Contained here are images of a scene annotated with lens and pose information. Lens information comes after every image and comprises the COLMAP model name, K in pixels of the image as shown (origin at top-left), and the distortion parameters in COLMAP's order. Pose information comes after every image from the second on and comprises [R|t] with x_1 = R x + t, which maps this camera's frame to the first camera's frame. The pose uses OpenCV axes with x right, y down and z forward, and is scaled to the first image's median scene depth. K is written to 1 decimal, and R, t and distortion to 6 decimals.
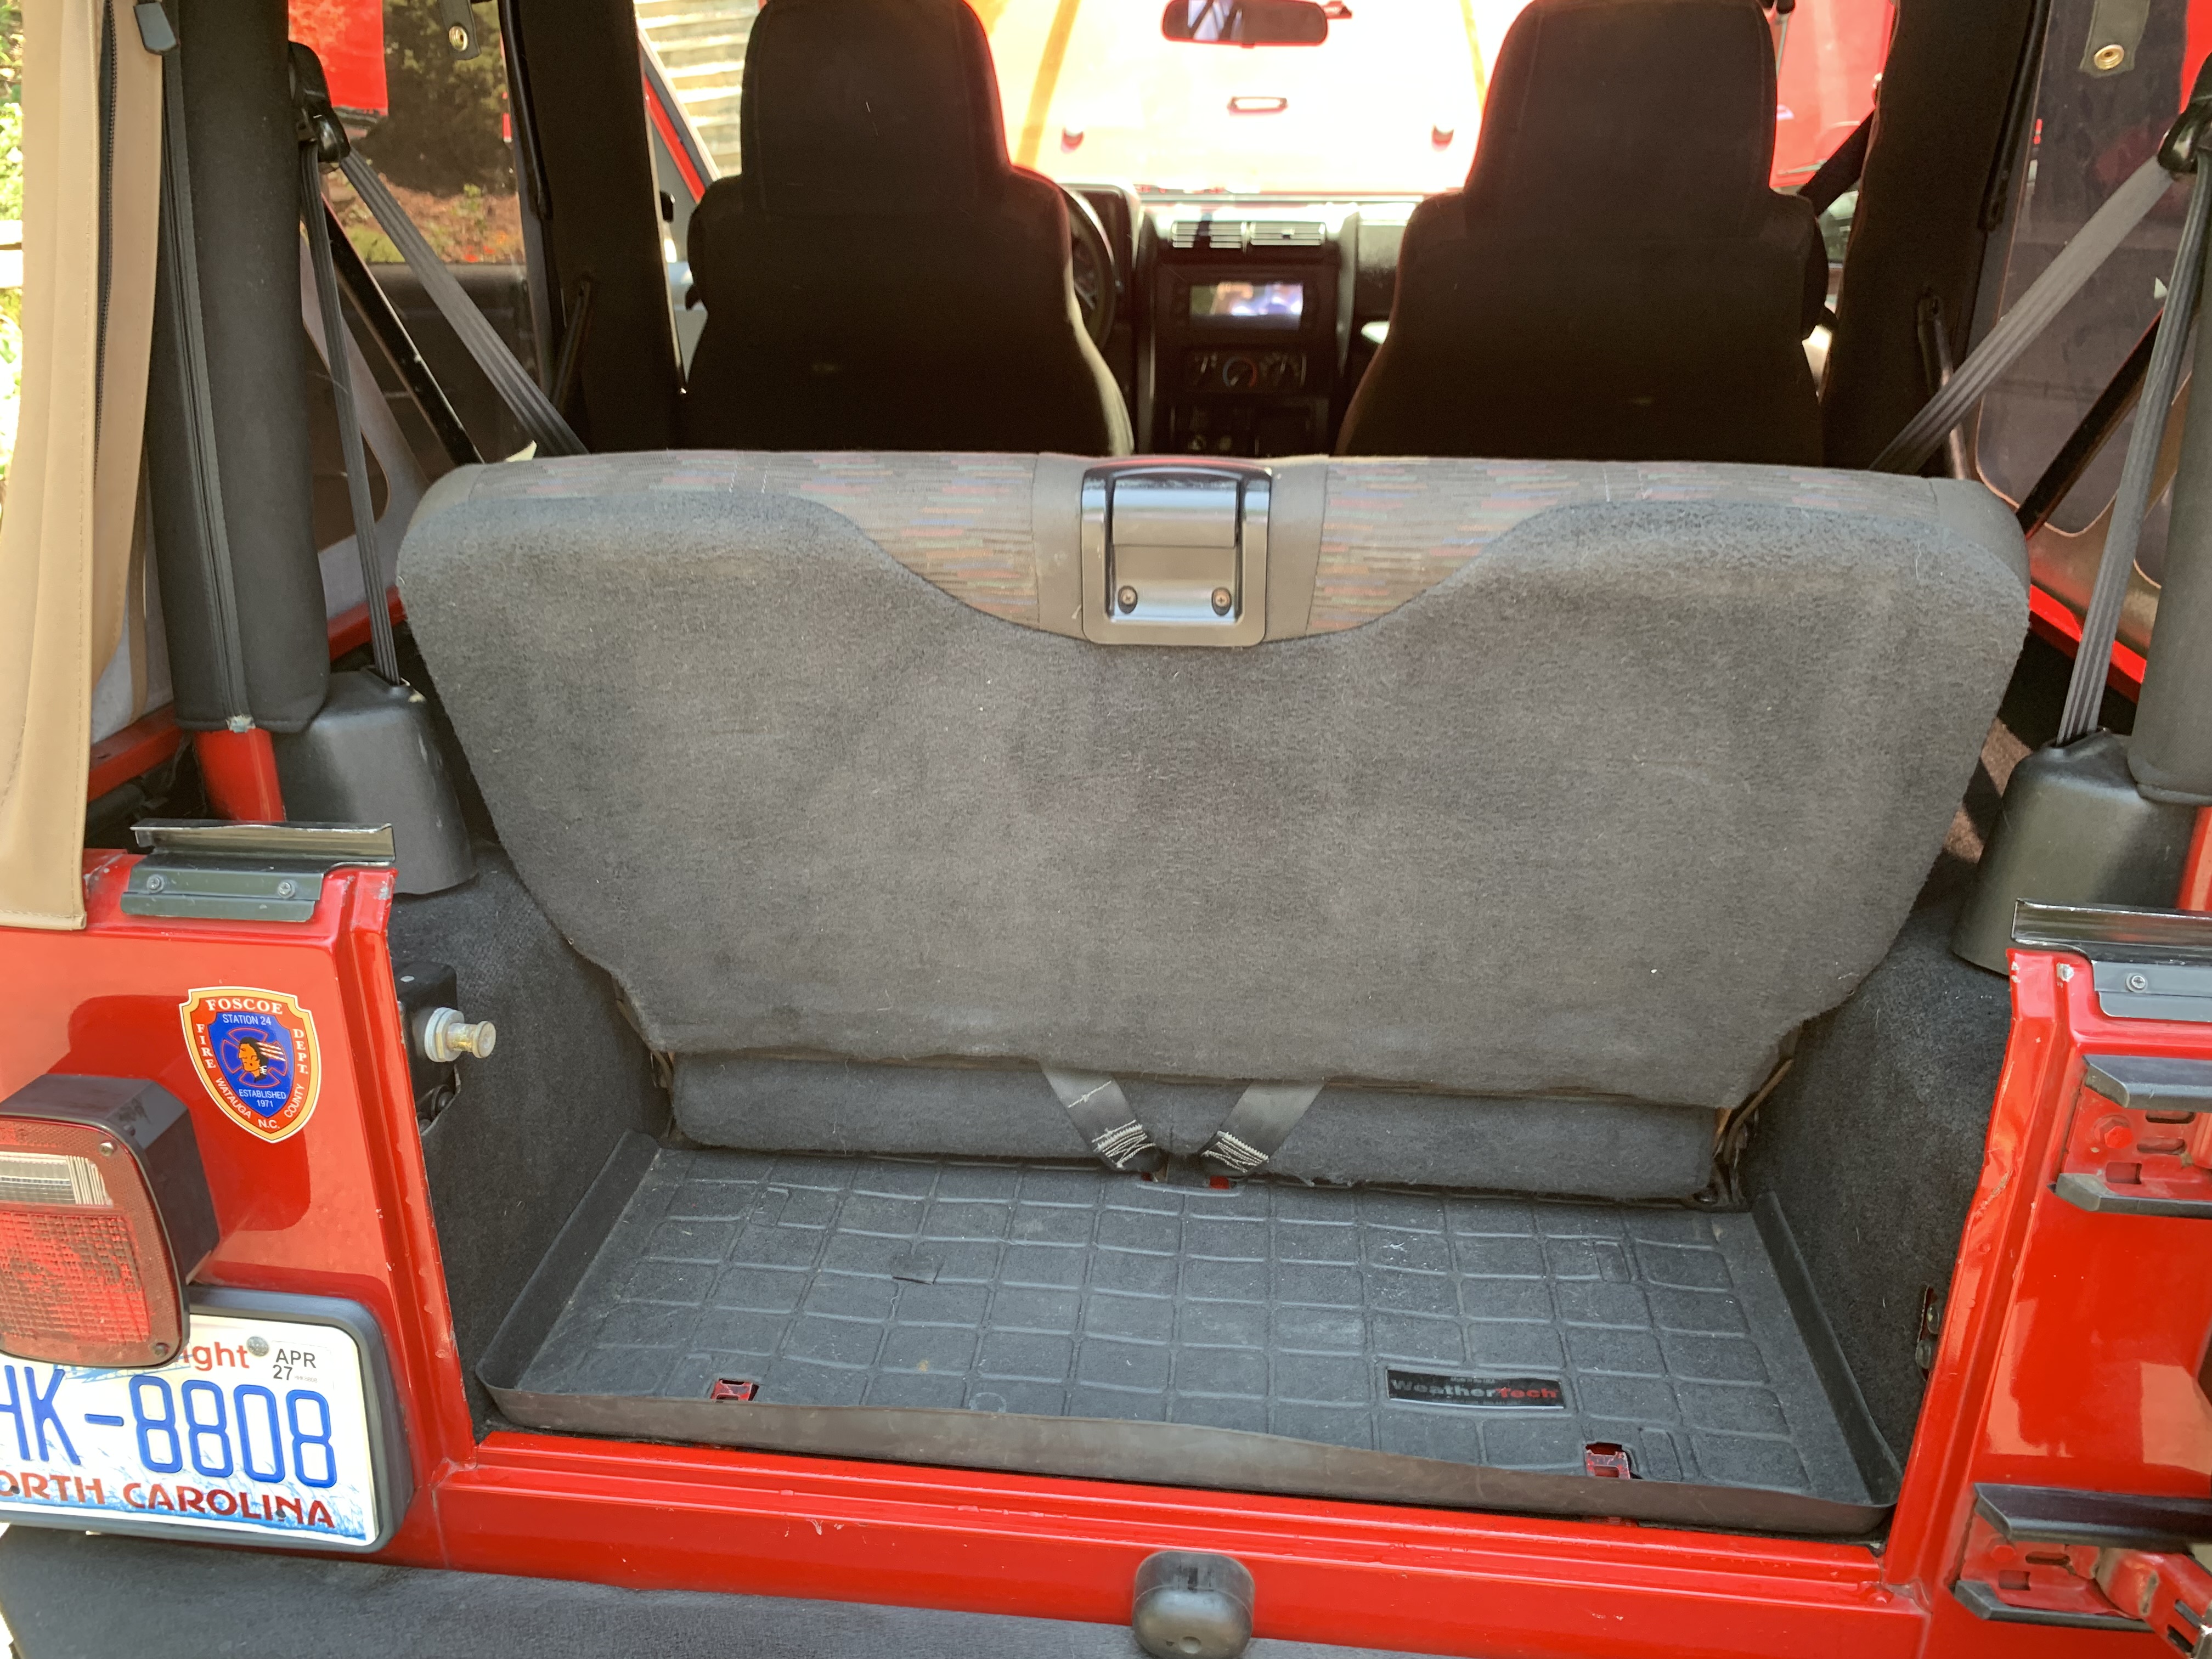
lens RADIAL K [[1709.2, 0, 1092.7], [0, 1709.2, 822.0], [0, 0, 1]] dist [0.001284, -0.000791]
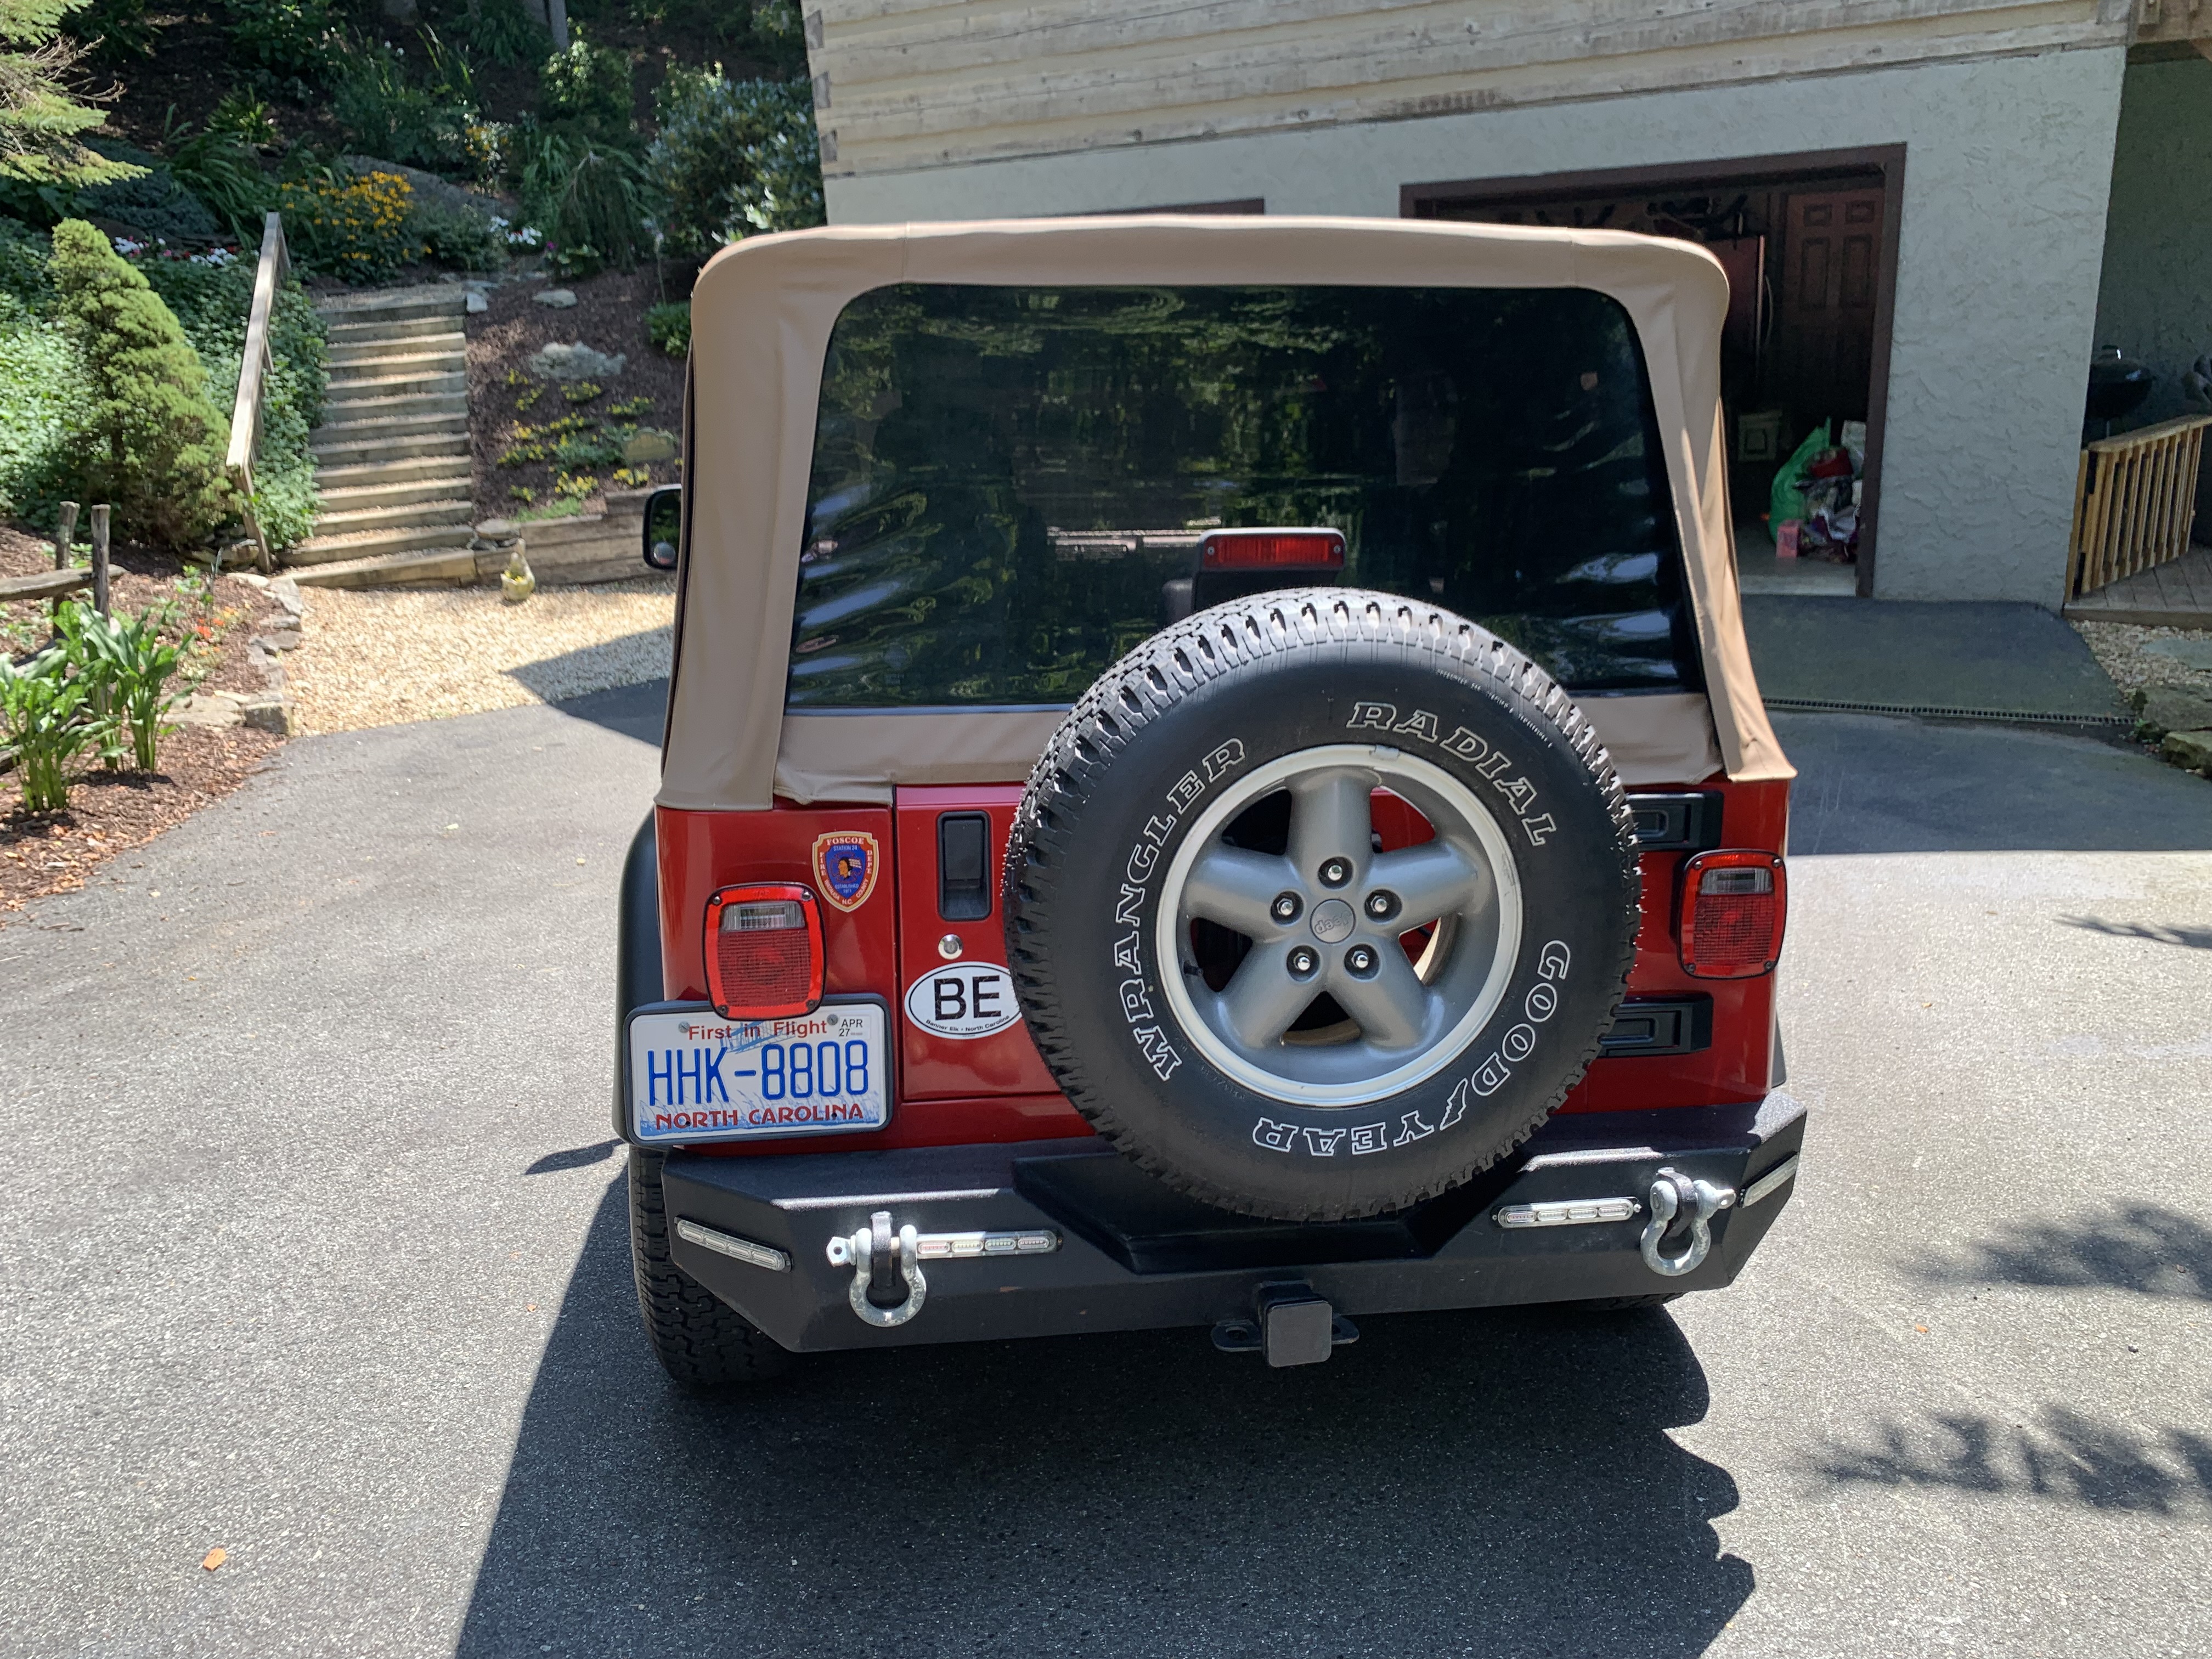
lens RADIAL K [[1709.2, 0, 1113.0], [0, 1709.2, 829.1], [0, 0, 1]] dist [0.001284, -0.000791]
pose [[0.970074, -0.054355, 0.236648, -0.620462], [0.101620, 0.976046, -0.192375, 0.501062], [-0.220523, 0.210666, 0.952360, -1.067102]]
